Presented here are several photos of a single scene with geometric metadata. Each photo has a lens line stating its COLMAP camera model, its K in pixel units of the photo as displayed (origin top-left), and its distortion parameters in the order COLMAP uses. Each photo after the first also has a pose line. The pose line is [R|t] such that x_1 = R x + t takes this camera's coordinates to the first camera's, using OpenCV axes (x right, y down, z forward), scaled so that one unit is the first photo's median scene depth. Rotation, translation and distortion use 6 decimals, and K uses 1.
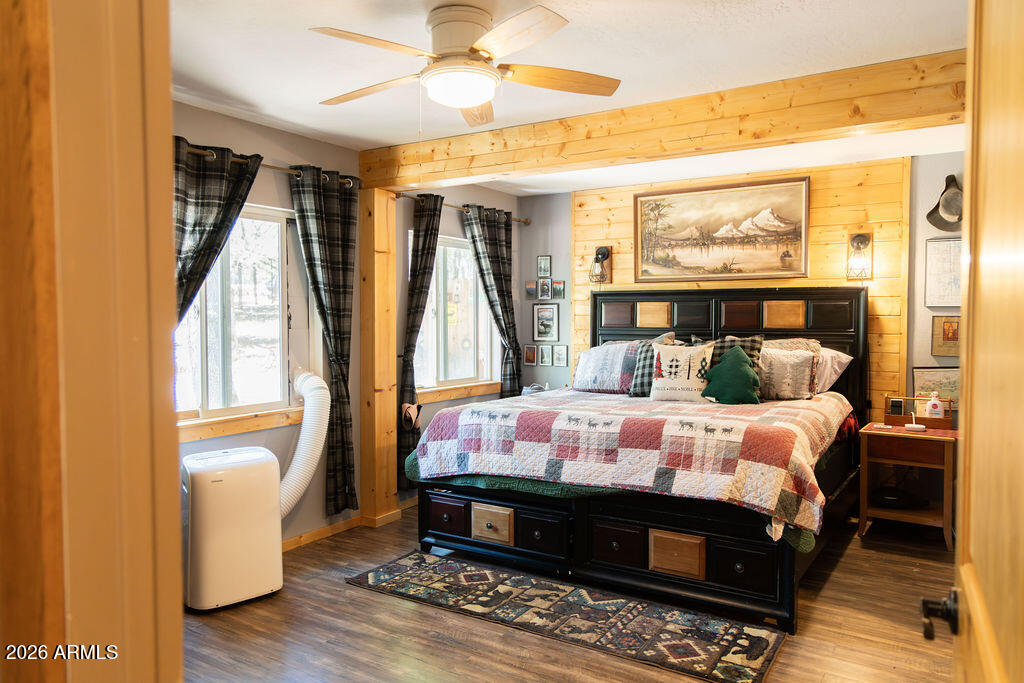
lens RADIAL K [[715.4, 0, 515.1], [0, 715.4, 339.4], [0, 0, 1]] dist [0.009327, 0.002249]
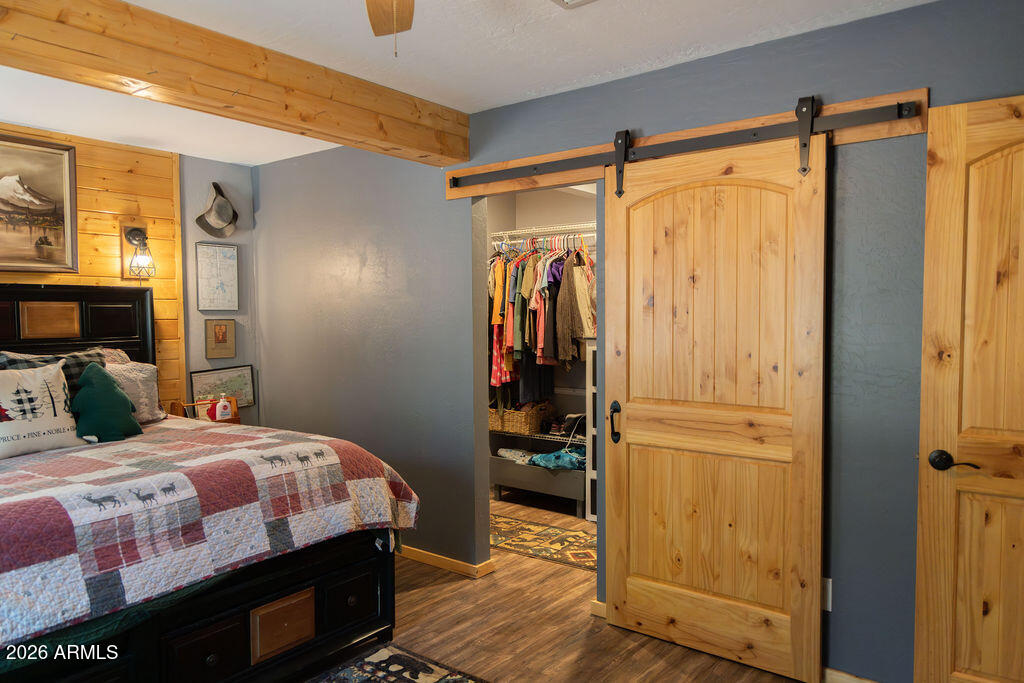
lens RADIAL K [[715.4, 0, 515.1], [0, 715.4, 339.4], [0, 0, 1]] dist [0.009327, 0.002249]
pose [[0.087186, -0.037866, 0.995472, -0.390055], [0.039892, 0.998608, 0.034492, -0.022922], [-0.995393, 0.036705, 0.088575, 0.492962]]
